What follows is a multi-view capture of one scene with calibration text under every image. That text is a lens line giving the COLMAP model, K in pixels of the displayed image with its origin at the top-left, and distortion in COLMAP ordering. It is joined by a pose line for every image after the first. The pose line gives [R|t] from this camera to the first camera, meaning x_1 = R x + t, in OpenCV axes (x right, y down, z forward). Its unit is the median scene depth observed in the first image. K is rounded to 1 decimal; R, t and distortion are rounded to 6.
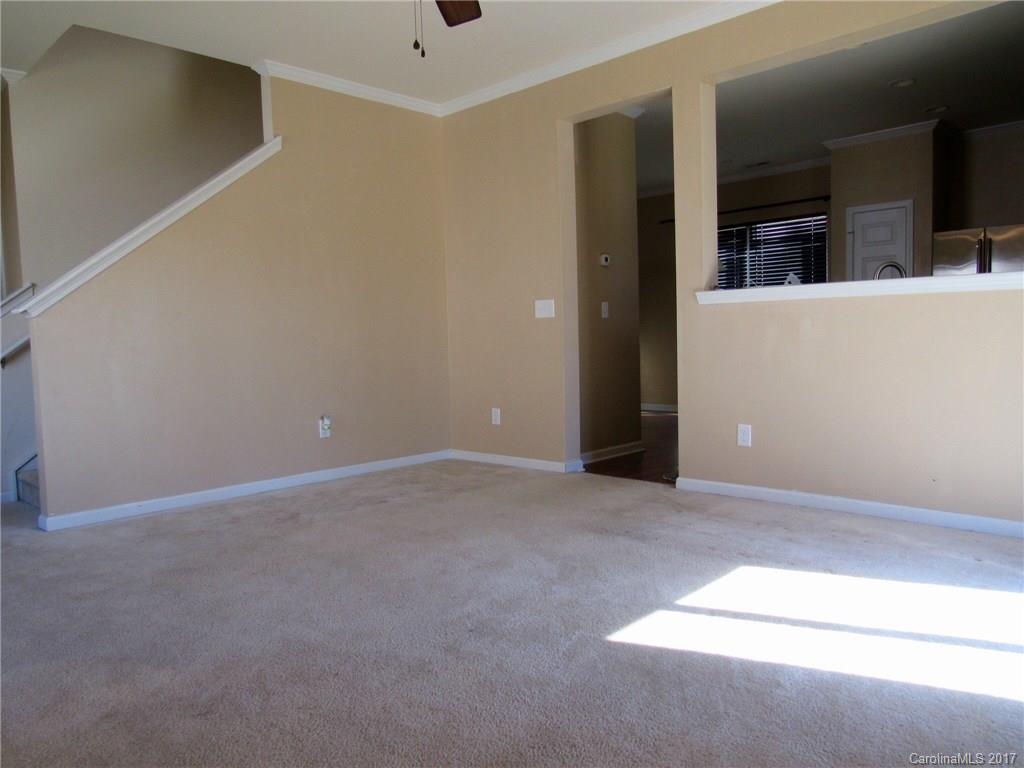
lens RADIAL K [[714.6, 0, 512.0], [0, 714.6, 384.0], [0, 0, 1]] dist [0.003517, -0.036925]
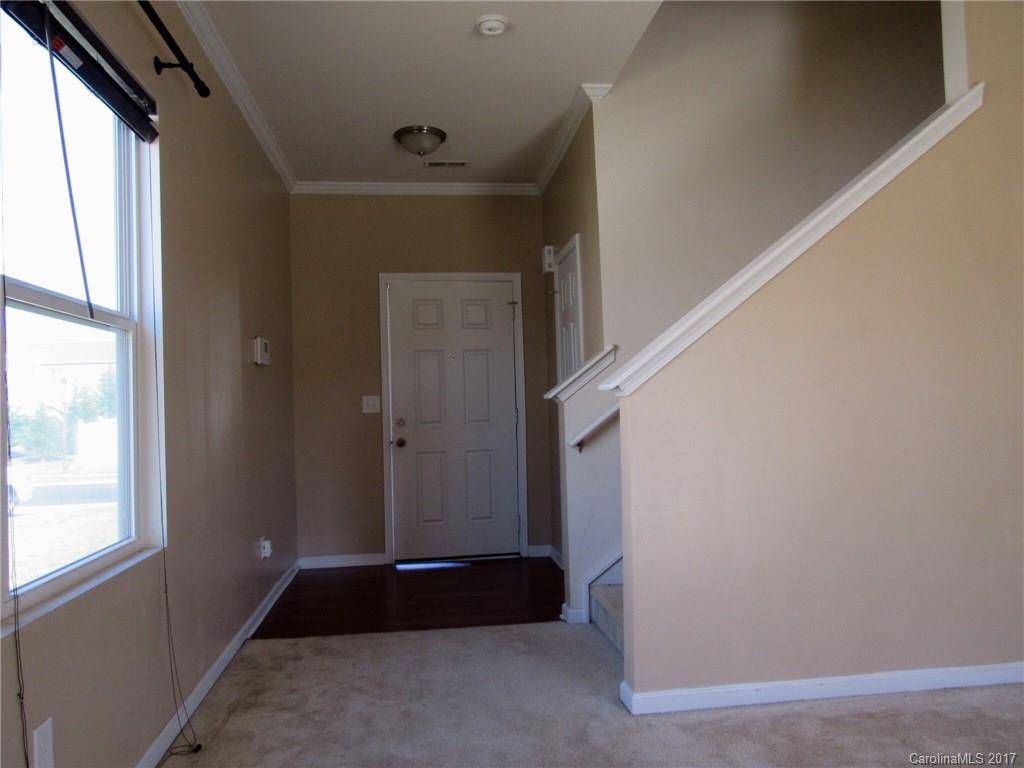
lens RADIAL K [[714.6, 0, 512.0], [0, 714.6, 384.0], [0, 0, 1]] dist [0.003517, -0.036925]
pose [[0.768218, -0.005976, -0.640161, -0.256317], [-0.038527, 0.997713, -0.055546, -0.050566], [0.639029, 0.067335, 0.766230, 0.323557]]
